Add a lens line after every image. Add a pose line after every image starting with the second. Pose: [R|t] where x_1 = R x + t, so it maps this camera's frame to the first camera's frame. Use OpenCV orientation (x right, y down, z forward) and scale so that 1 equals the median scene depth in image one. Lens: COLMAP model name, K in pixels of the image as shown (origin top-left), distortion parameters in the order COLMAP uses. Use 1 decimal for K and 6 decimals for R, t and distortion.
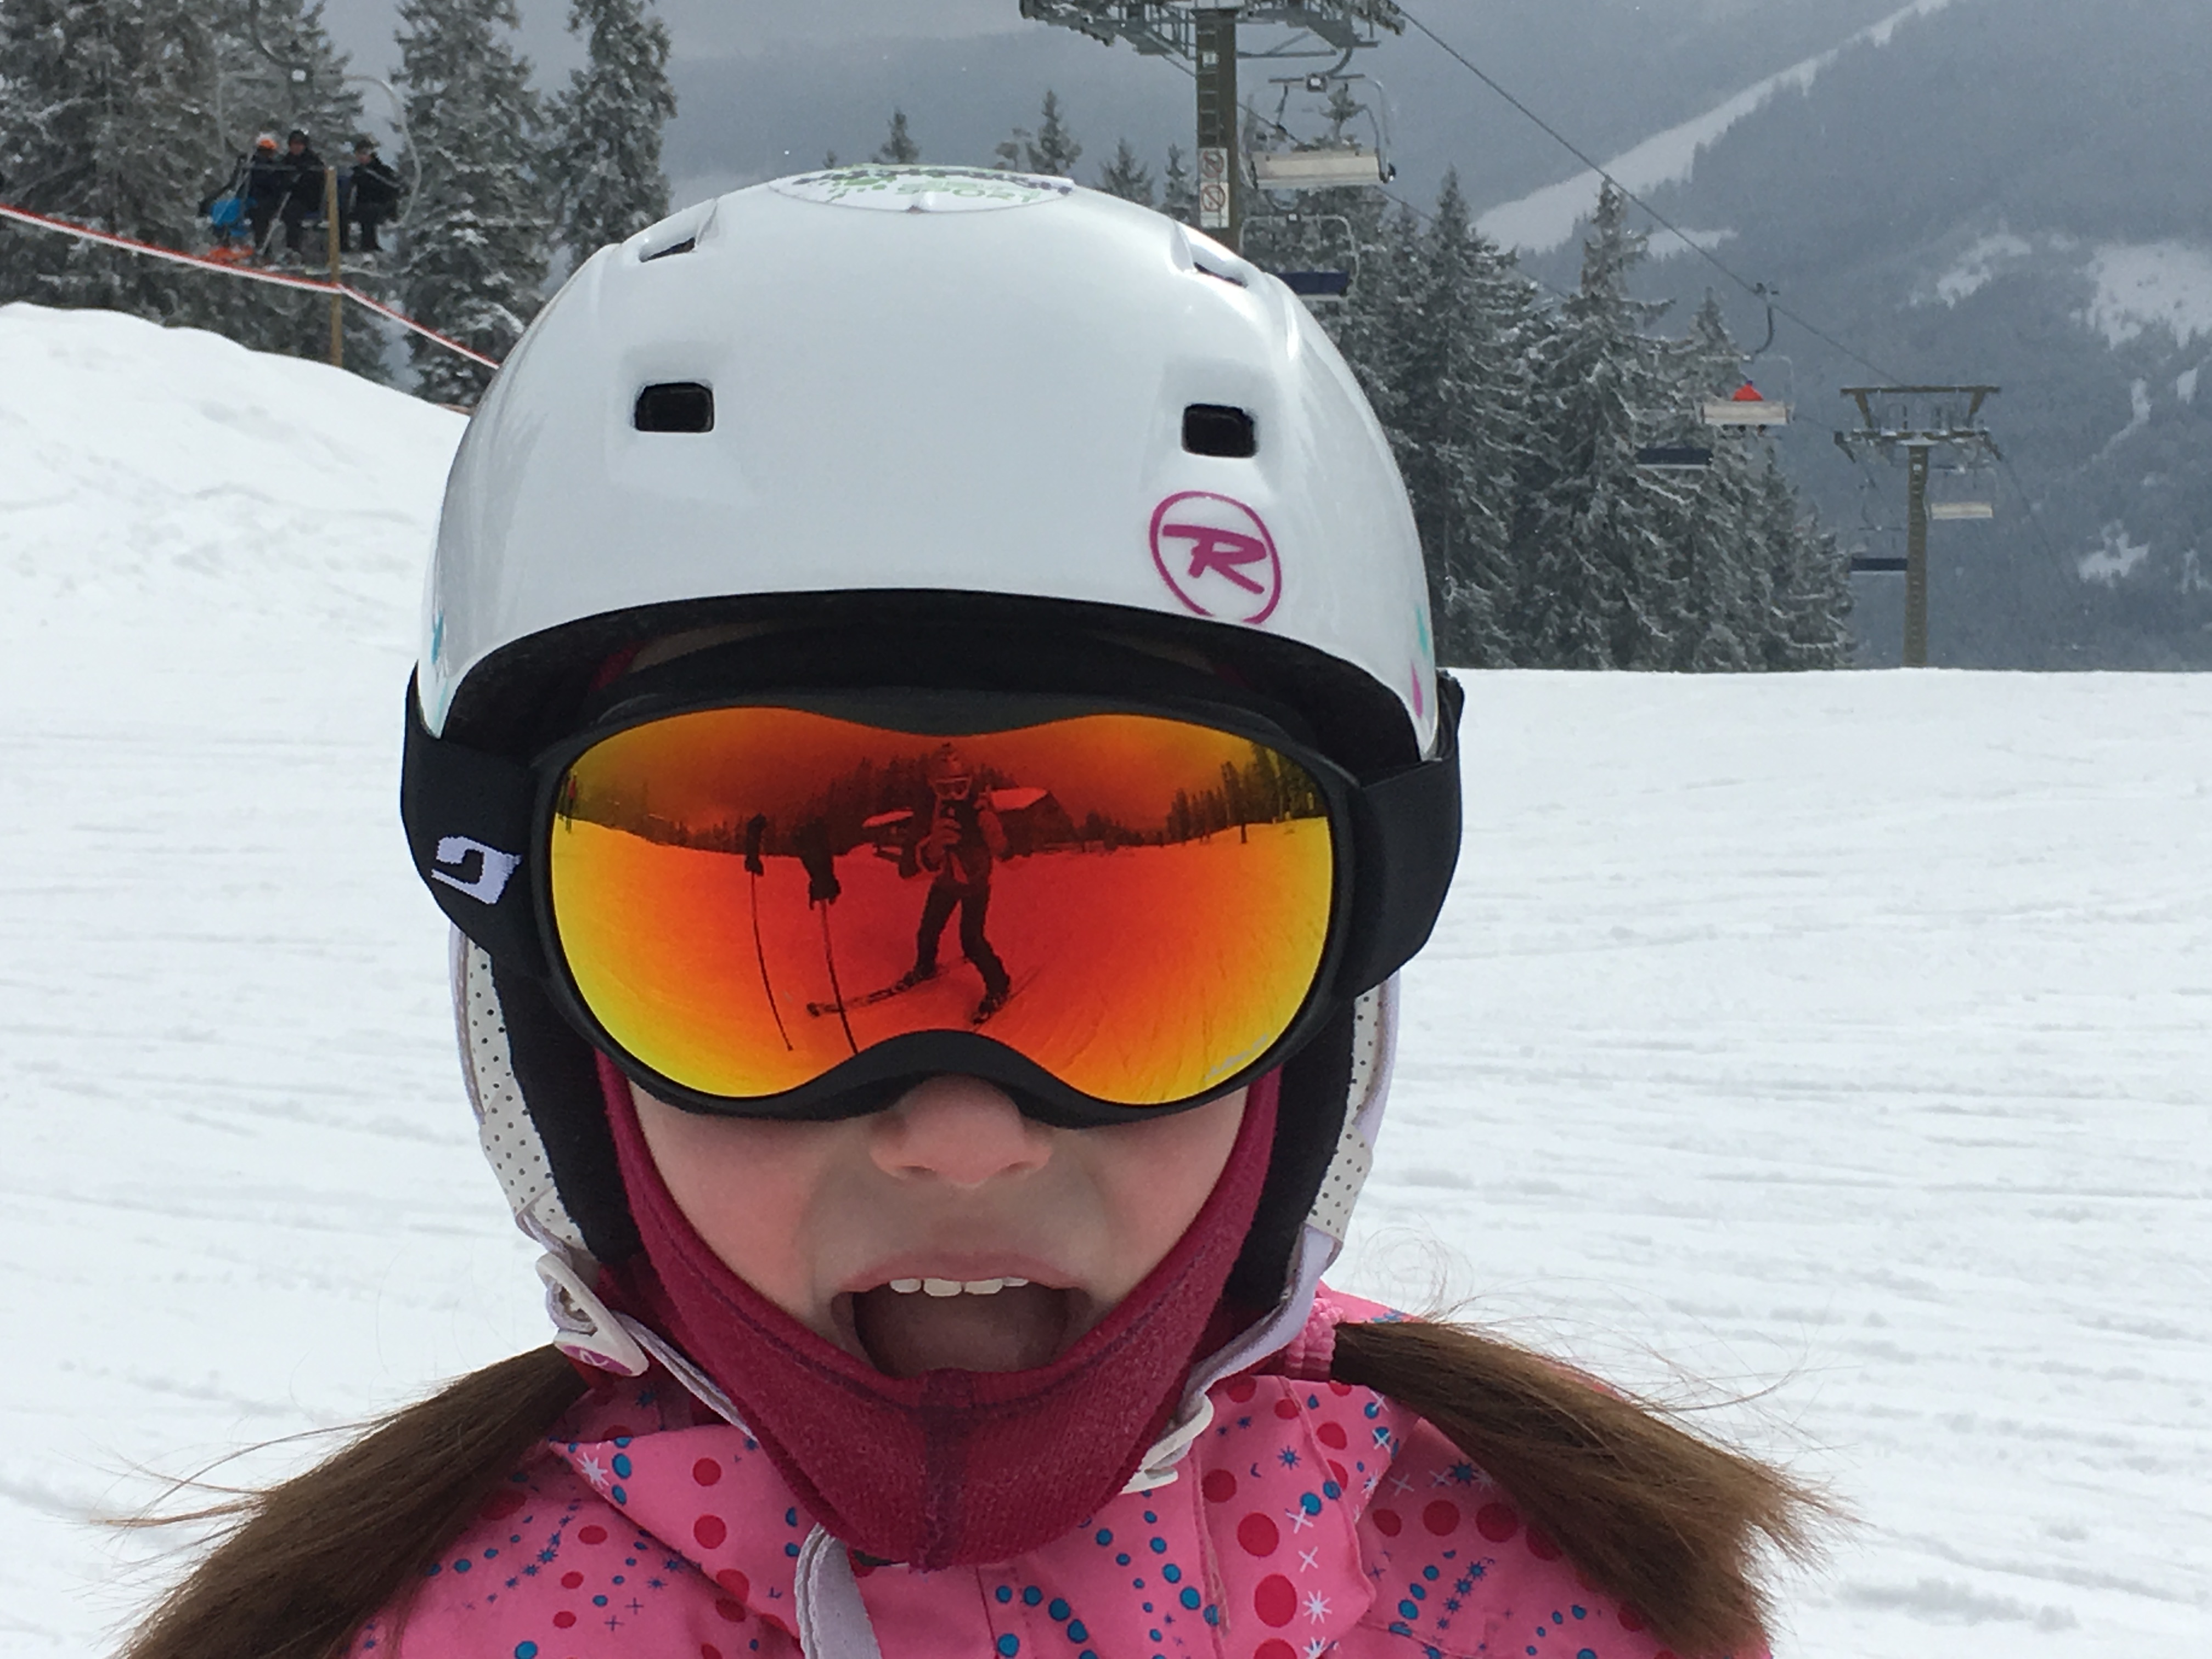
lens RADIAL K [[4113.0, 0, 1106.0], [0, 4113.0, 829.5], [0, 0, 1]] dist [-0.025183, 0.414899]
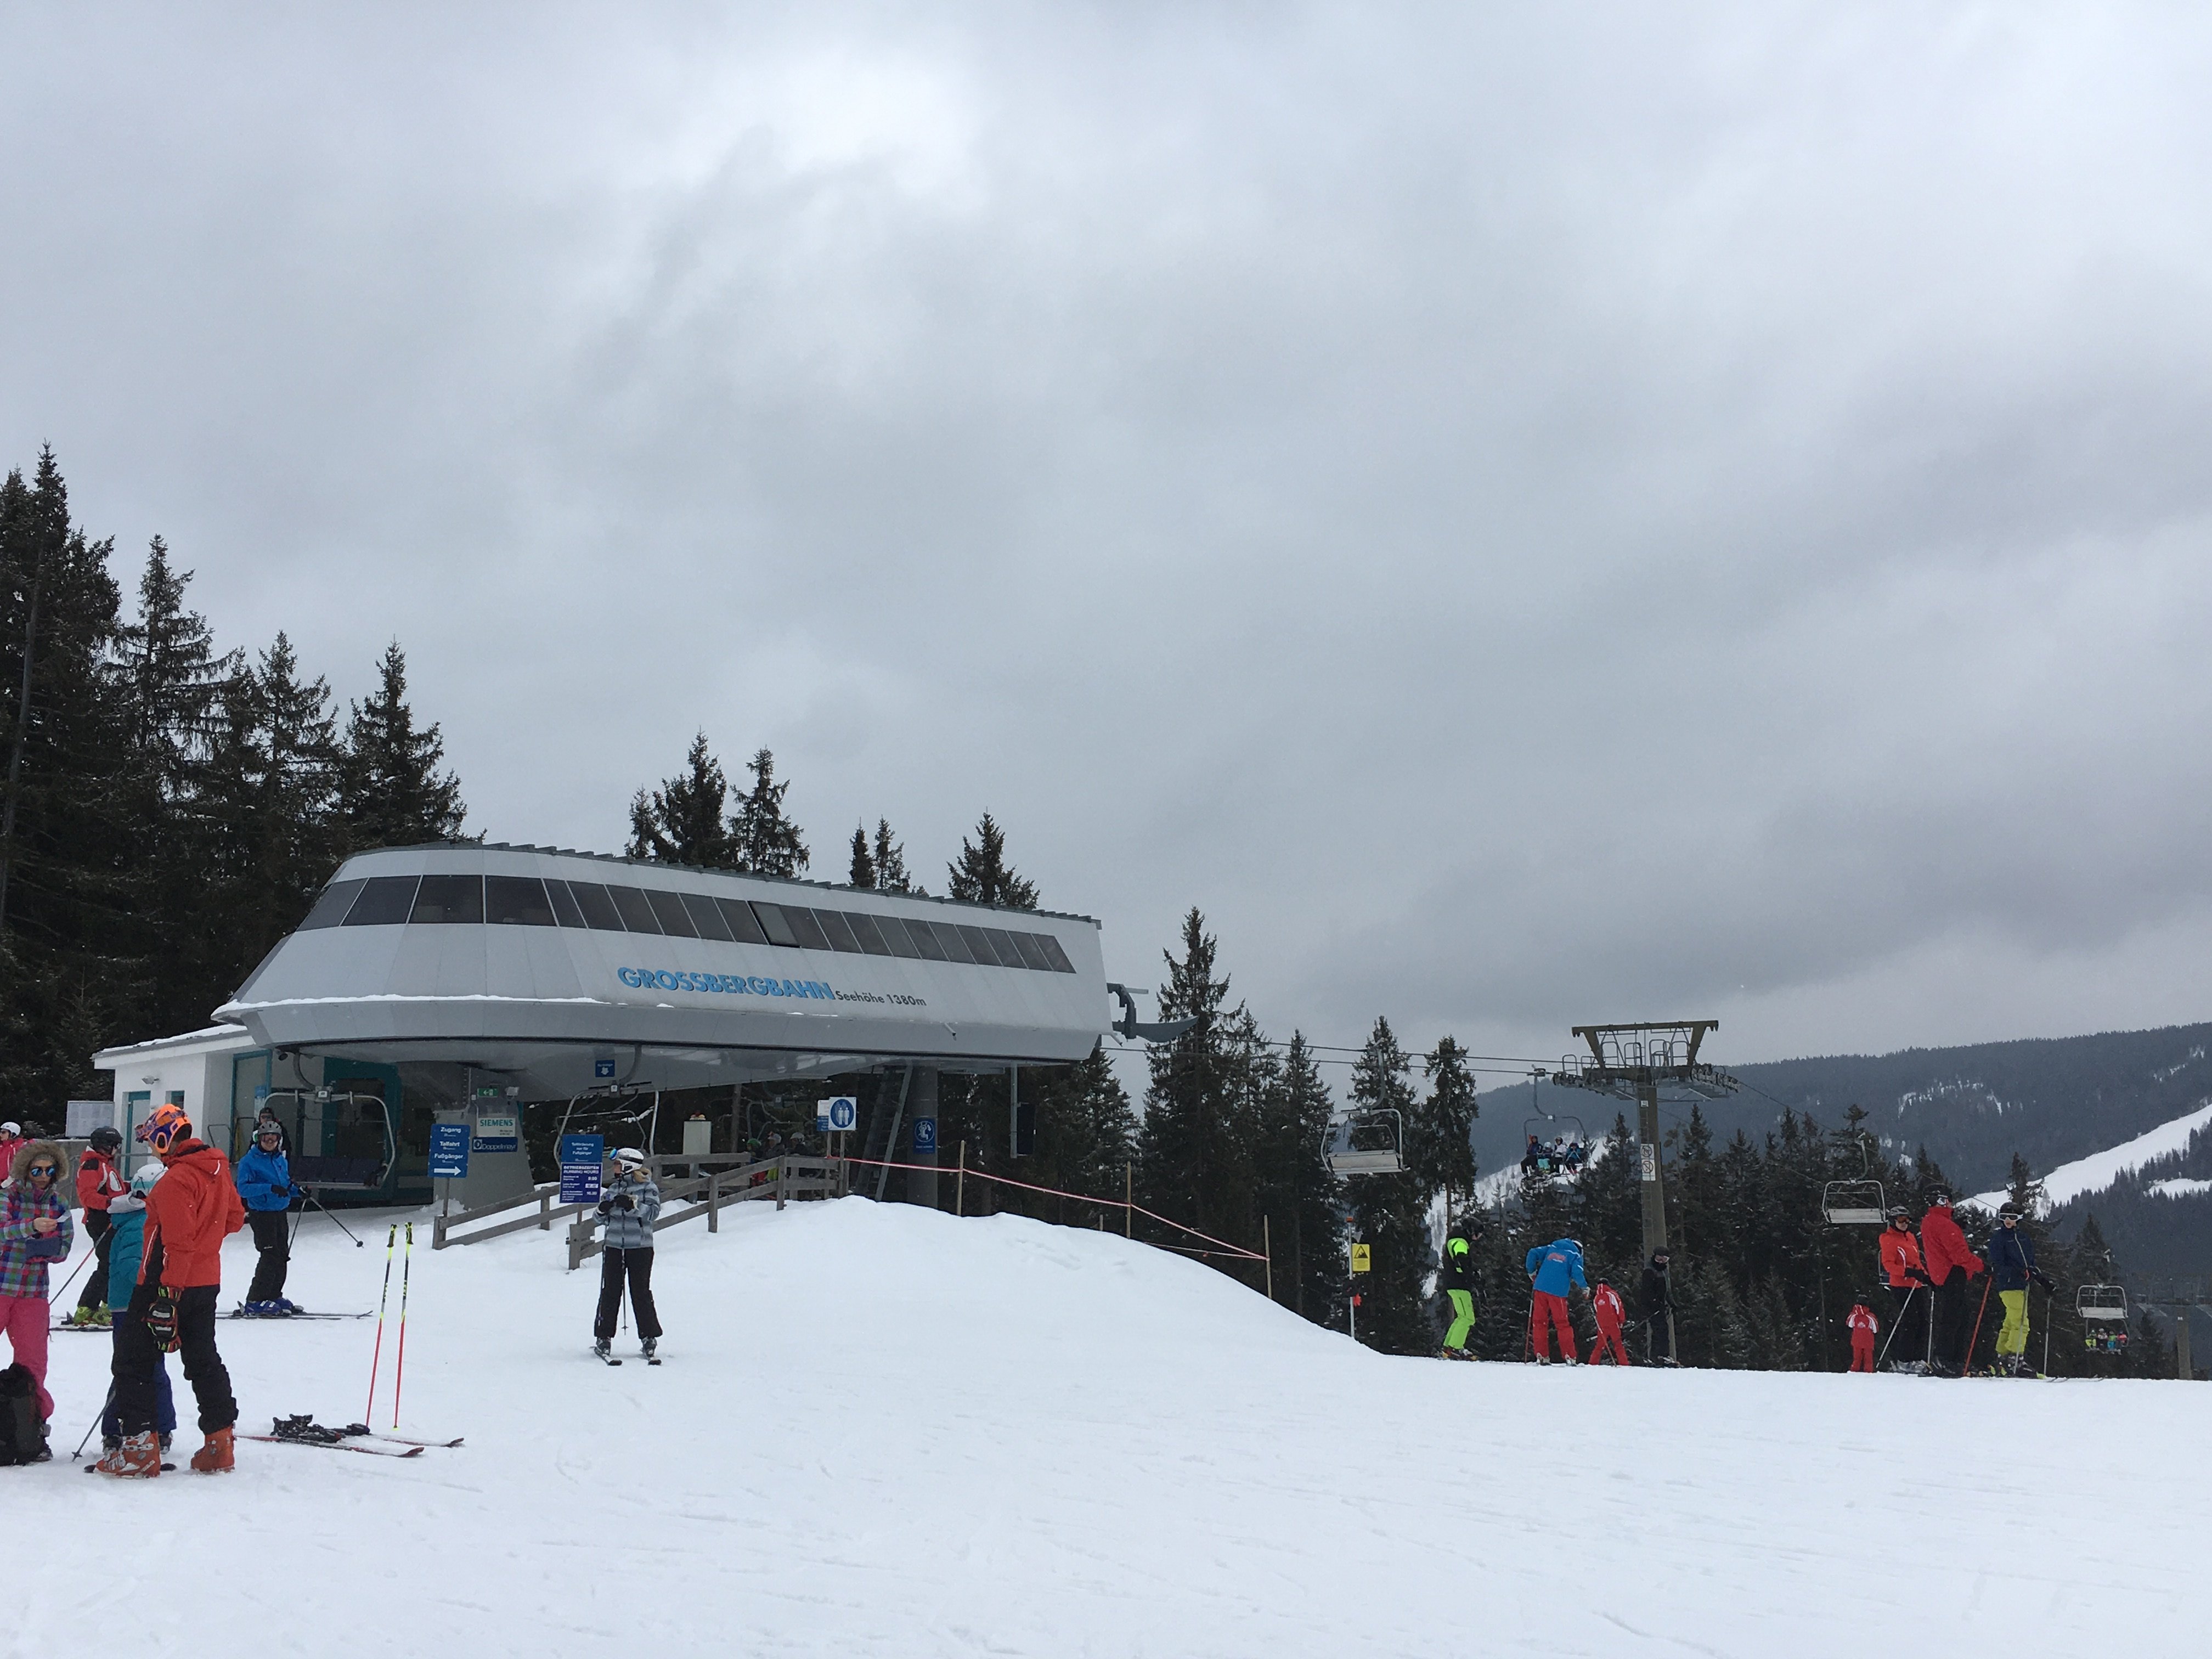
lens RADIAL K [[2220.8, 0, 1106.0], [0, 2220.8, 829.5], [0, 0, 1]] dist [0.061496, -0.009086]
pose [[0.949667, -0.031141, -0.311710, 0.055055], [-0.060378, 0.958193, -0.279678, 0.009298], [0.307388, 0.284422, 0.908084, -0.088332]]
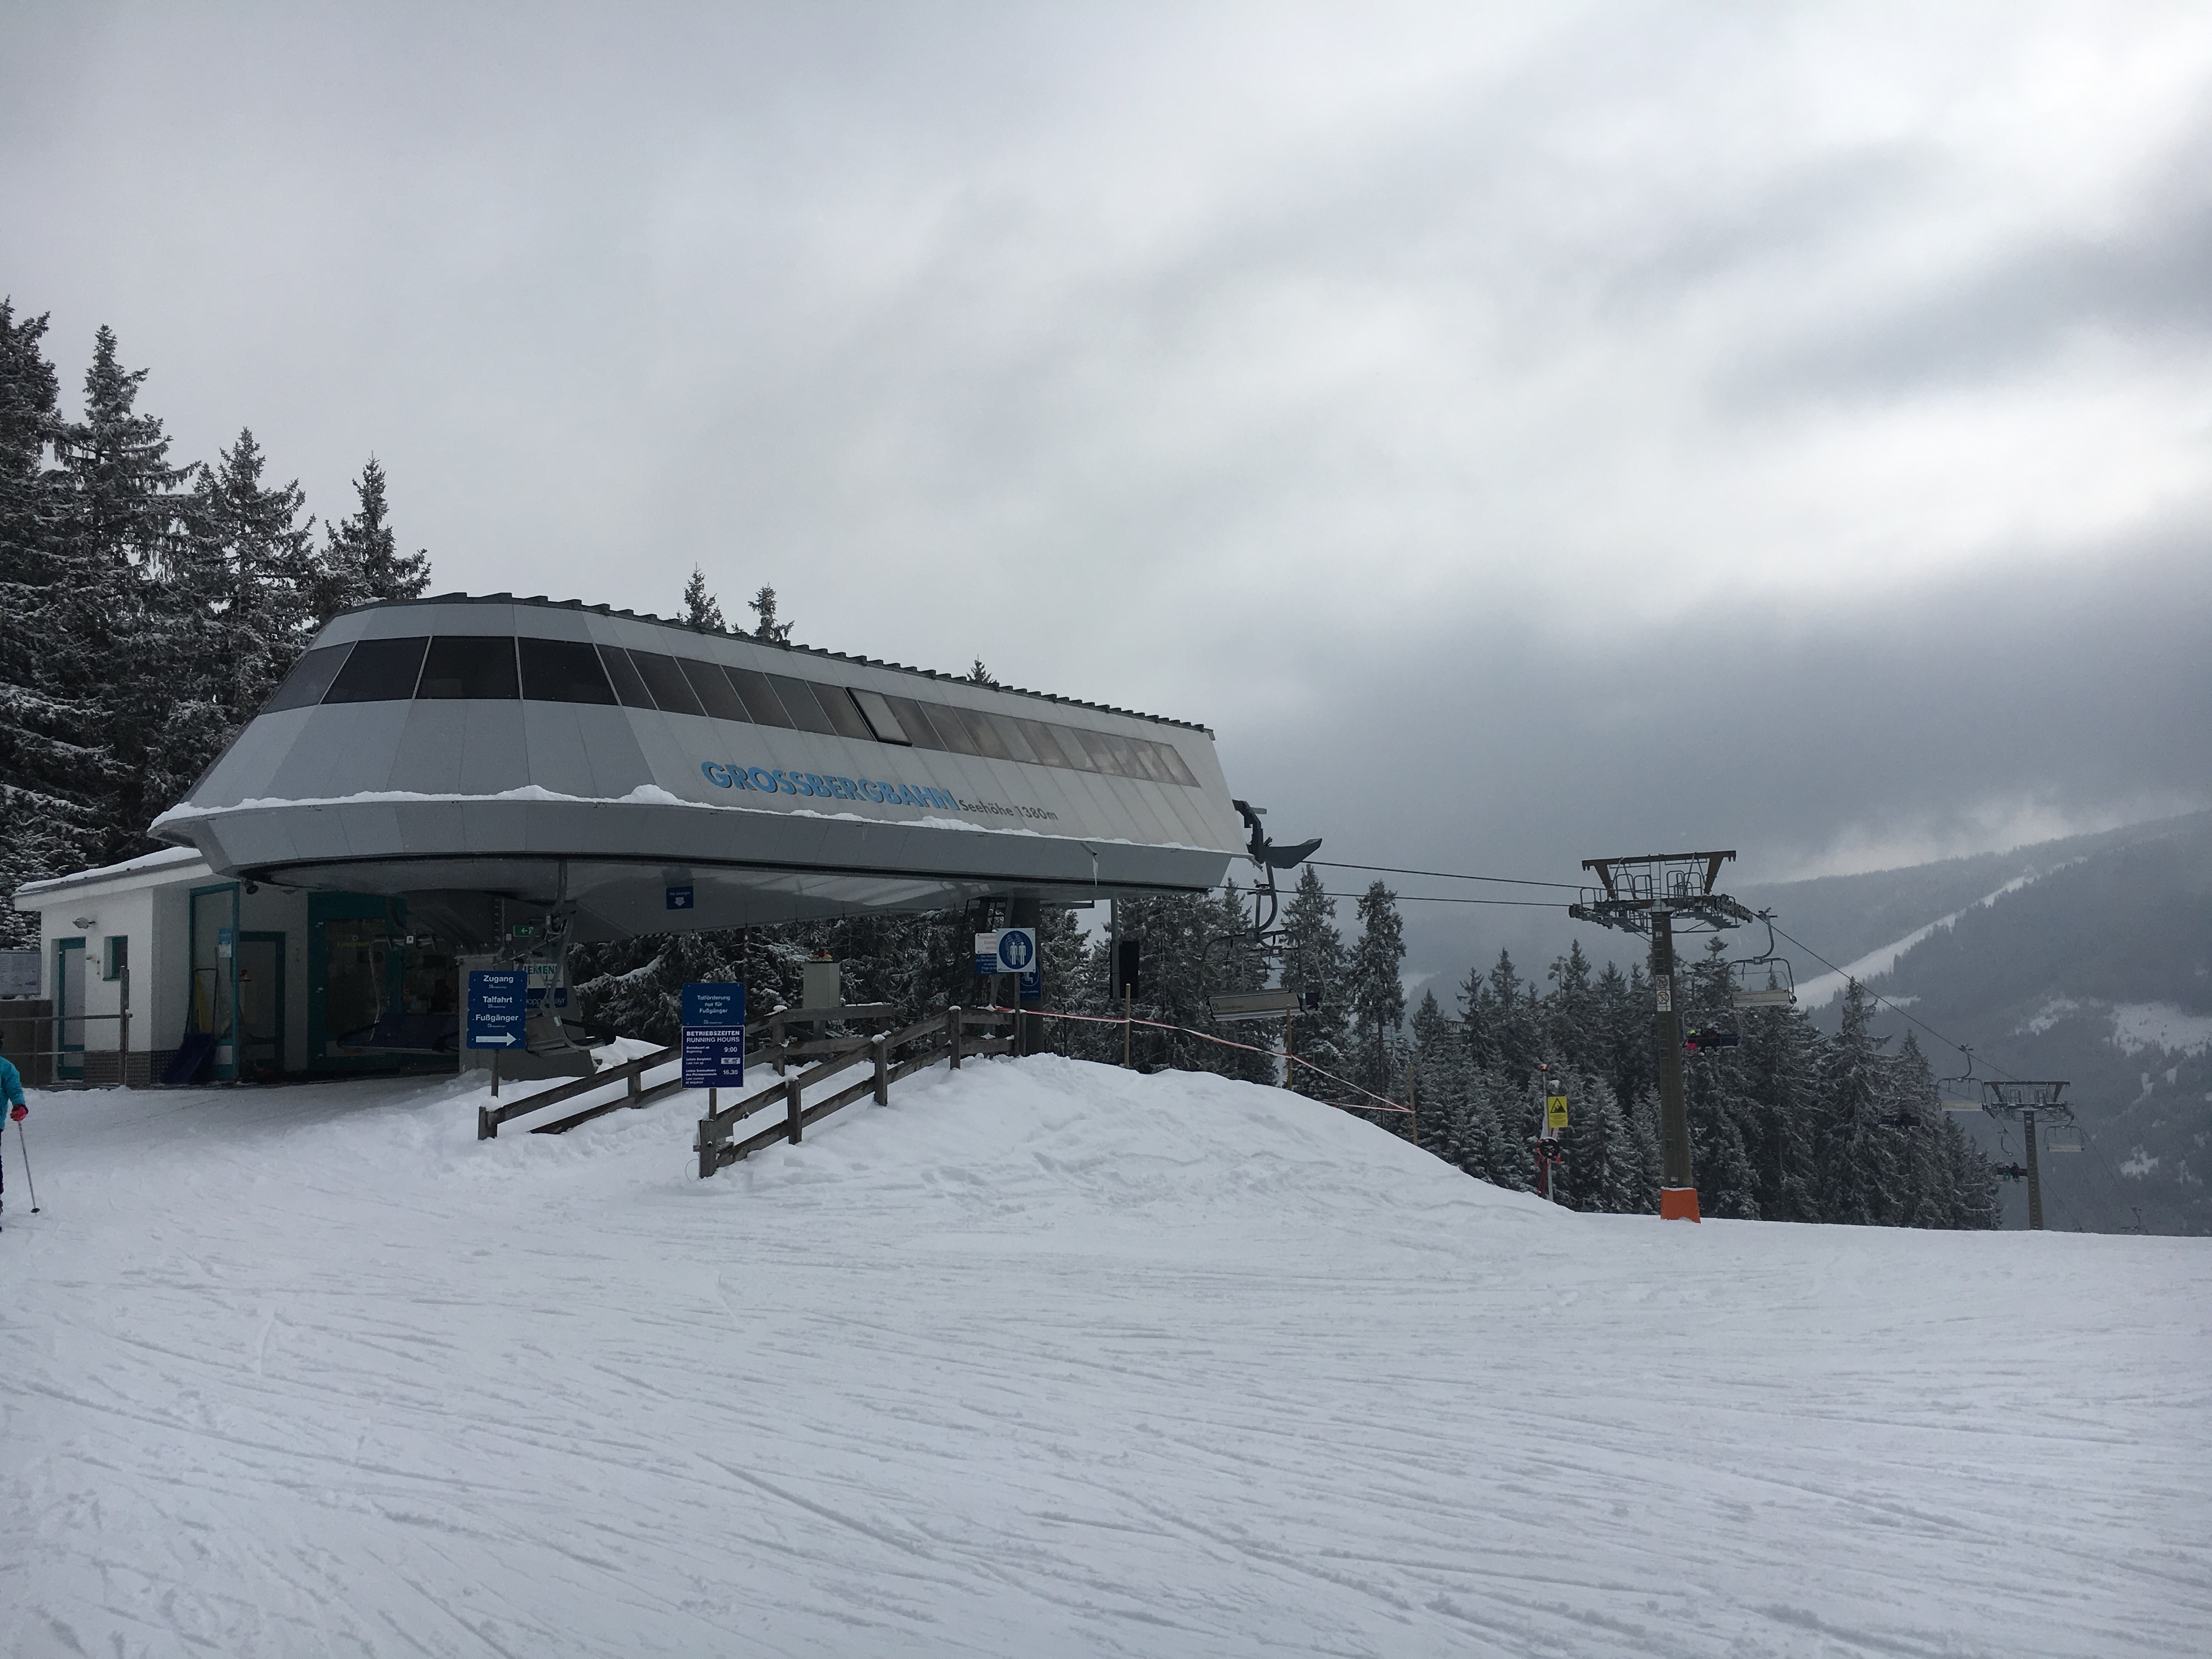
lens RADIAL K [[1869.7, 0, 1100.6], [0, 1869.7, 813.9], [0, 0, 1]] dist [0.045437, -0.072810]
pose [[0.966941, -0.028202, -0.253436, -0.003130], [-0.033328, 0.971363, -0.235249, -0.002282], [0.252813, 0.235919, 0.938311, -0.011930]]
